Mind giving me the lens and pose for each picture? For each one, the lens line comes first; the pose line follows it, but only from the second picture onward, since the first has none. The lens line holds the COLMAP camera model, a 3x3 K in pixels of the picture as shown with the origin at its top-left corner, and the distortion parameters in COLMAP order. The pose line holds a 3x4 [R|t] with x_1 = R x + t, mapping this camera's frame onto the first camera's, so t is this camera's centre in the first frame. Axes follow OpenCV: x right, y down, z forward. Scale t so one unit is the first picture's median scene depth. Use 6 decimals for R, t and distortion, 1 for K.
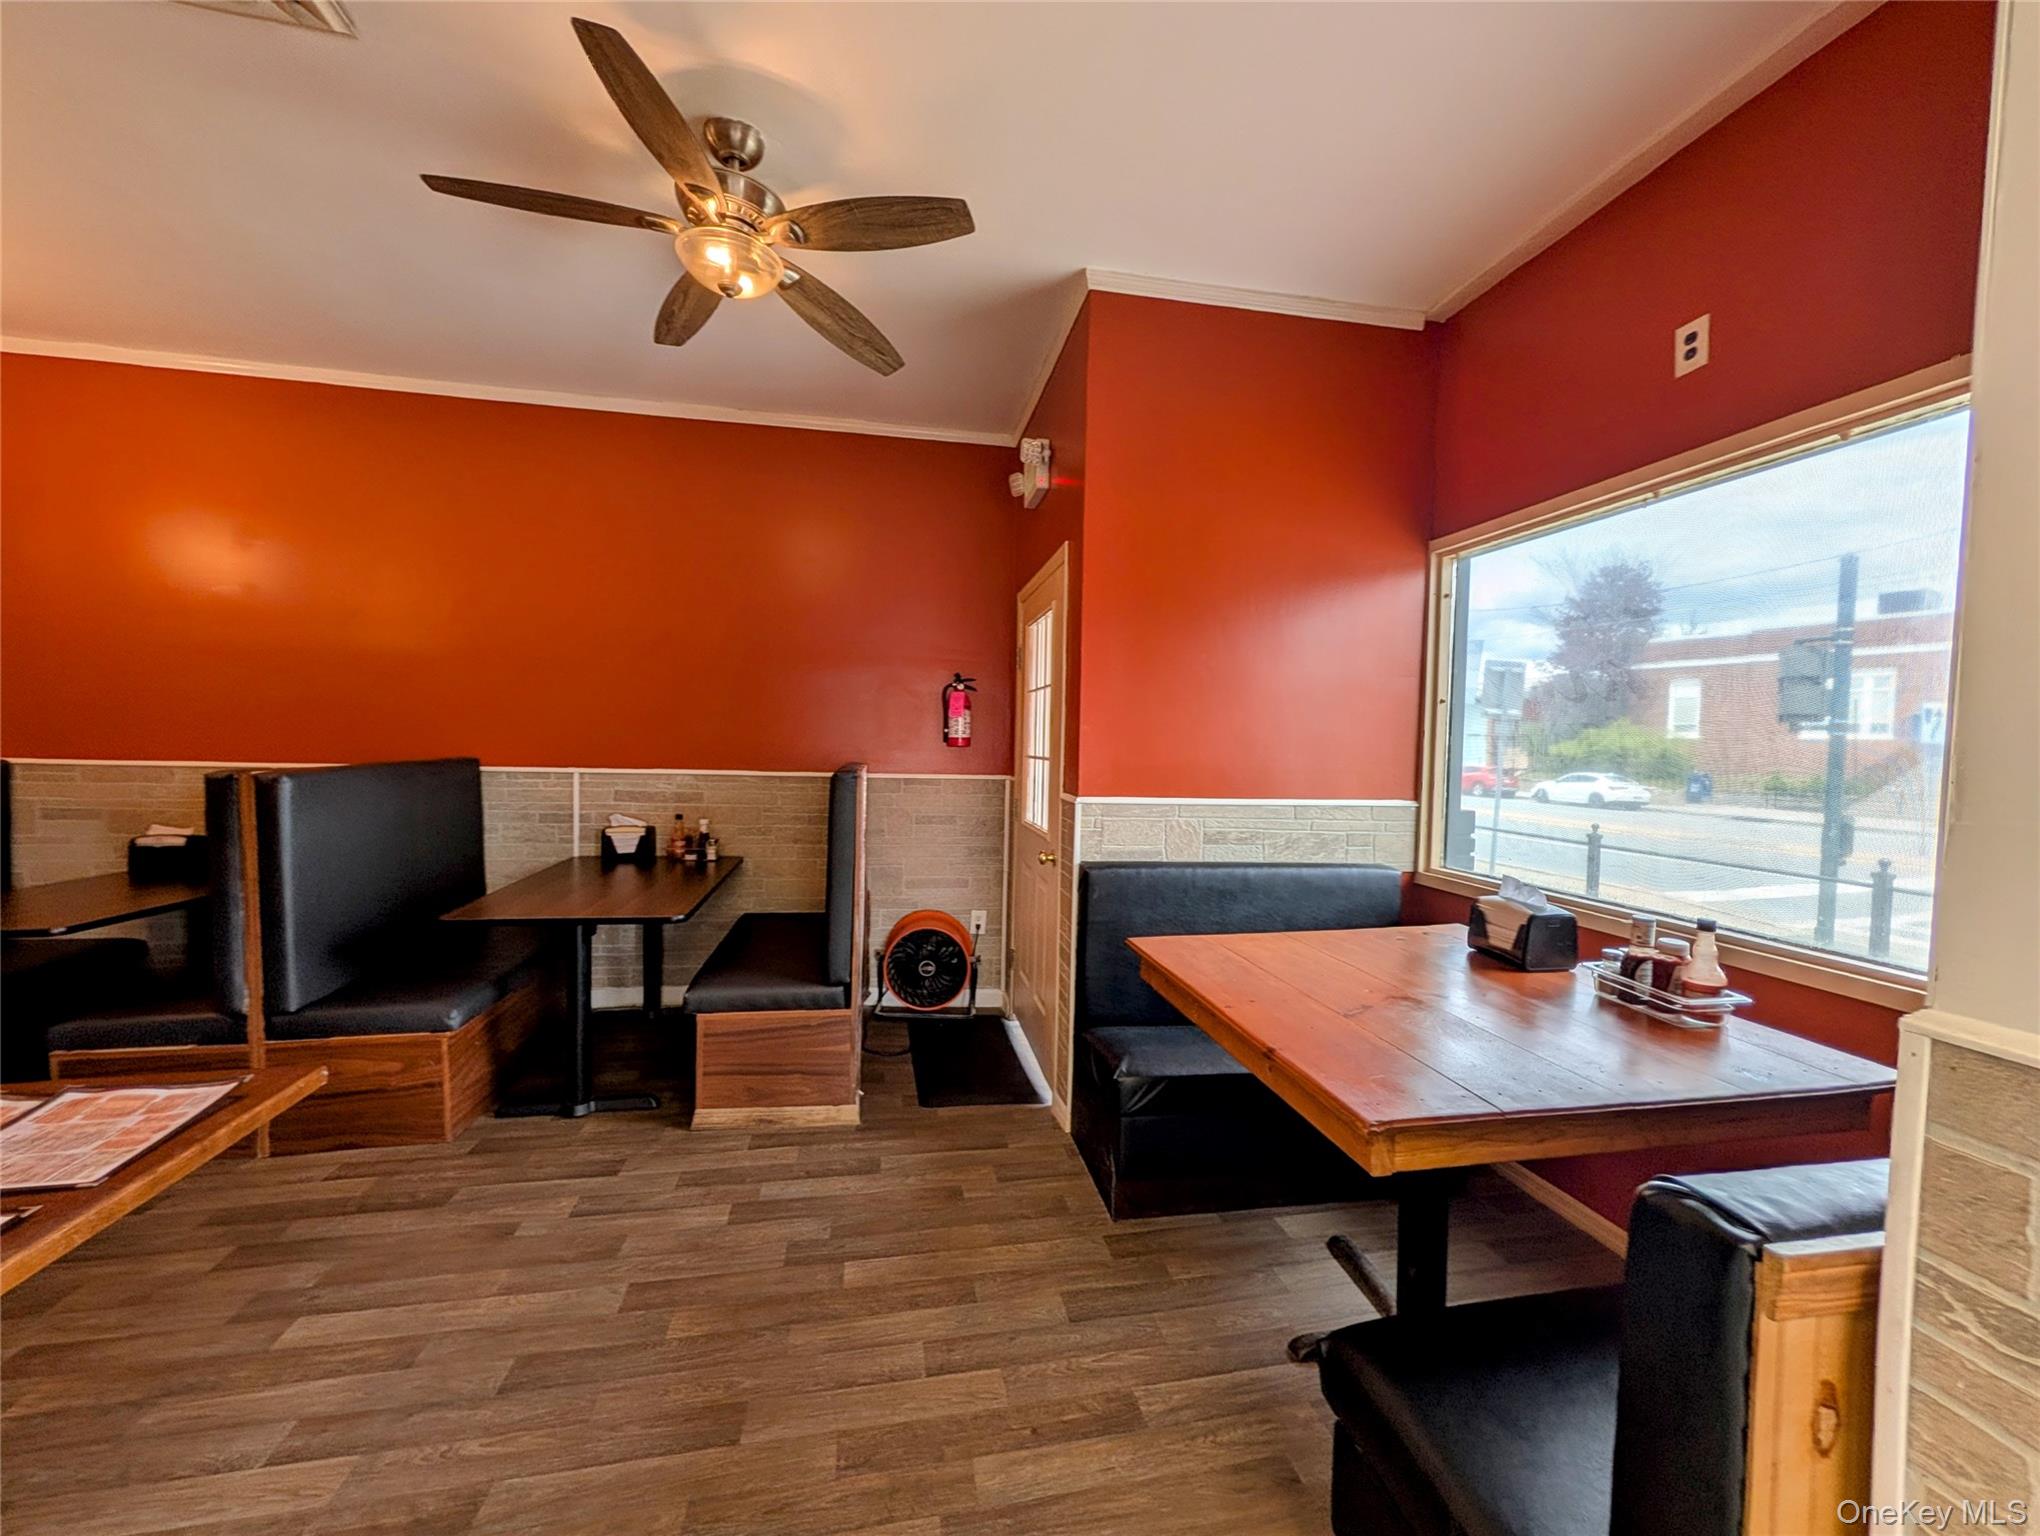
lens RADIAL K [[786.8, 0, 1026.7], [0, 786.8, 769.5], [0, 0, 1]] dist [-0.001725, 0.000704]
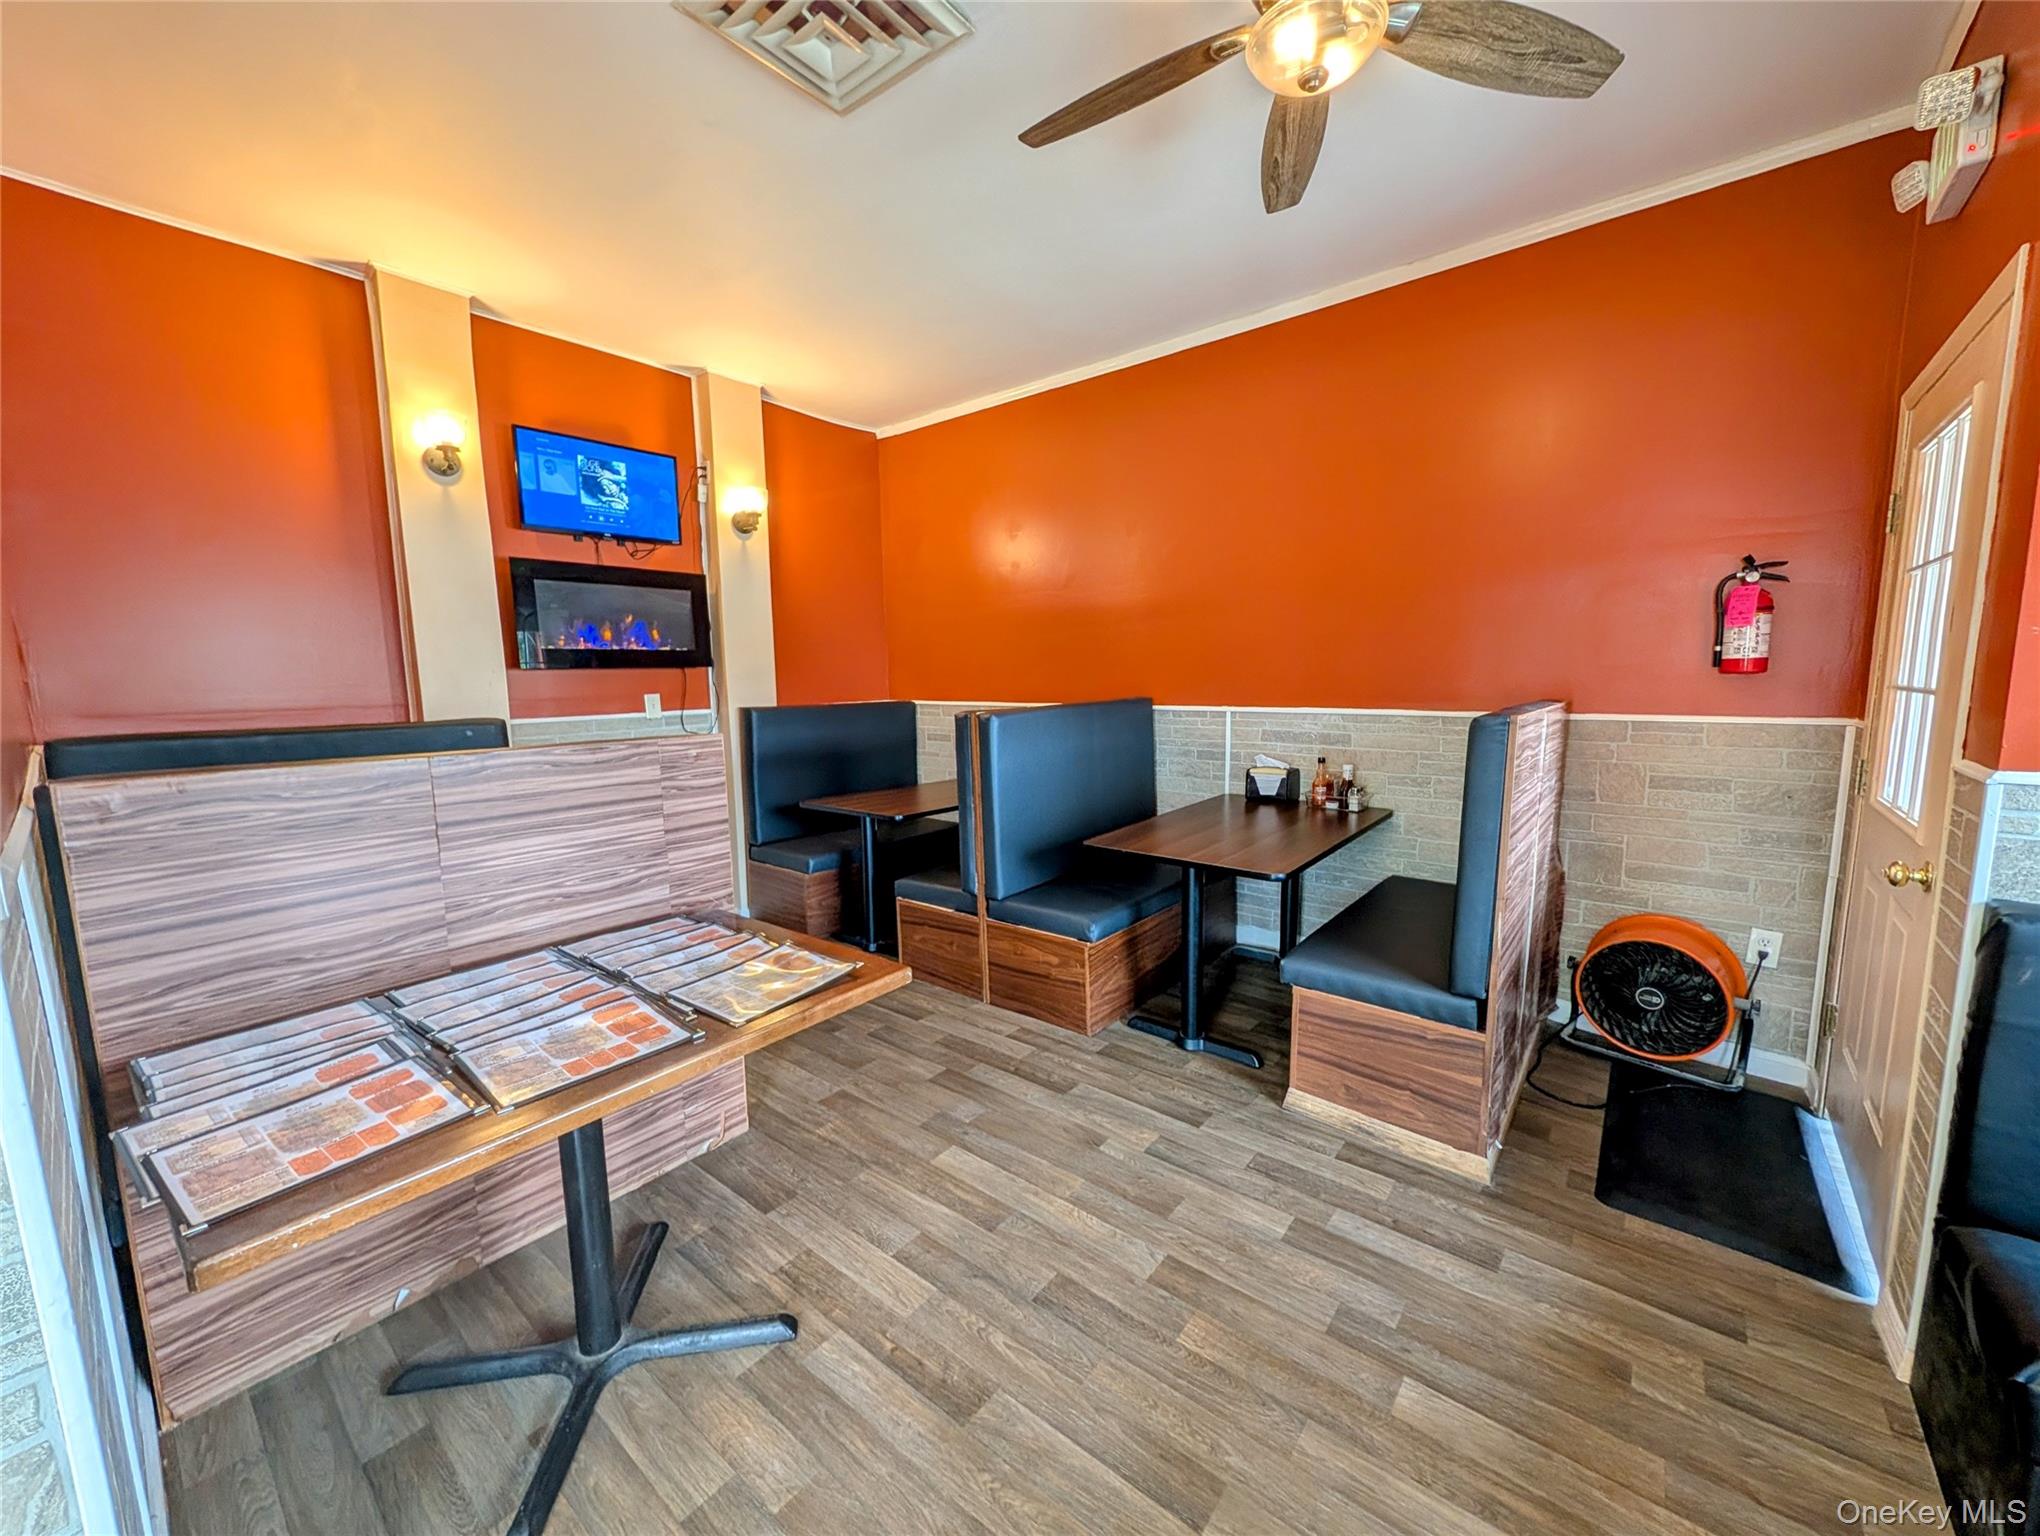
lens RADIAL K [[786.8, 0, 1017.0], [0, 786.8, 773.1], [0, 0, 1]] dist [-0.001725, 0.000704]
pose [[0.635775, 0.065424, -0.769096, 0.053364], [0.003198, 0.996170, 0.087383, -0.008898], [0.771867, -0.058016, 0.633131, 0.204527]]
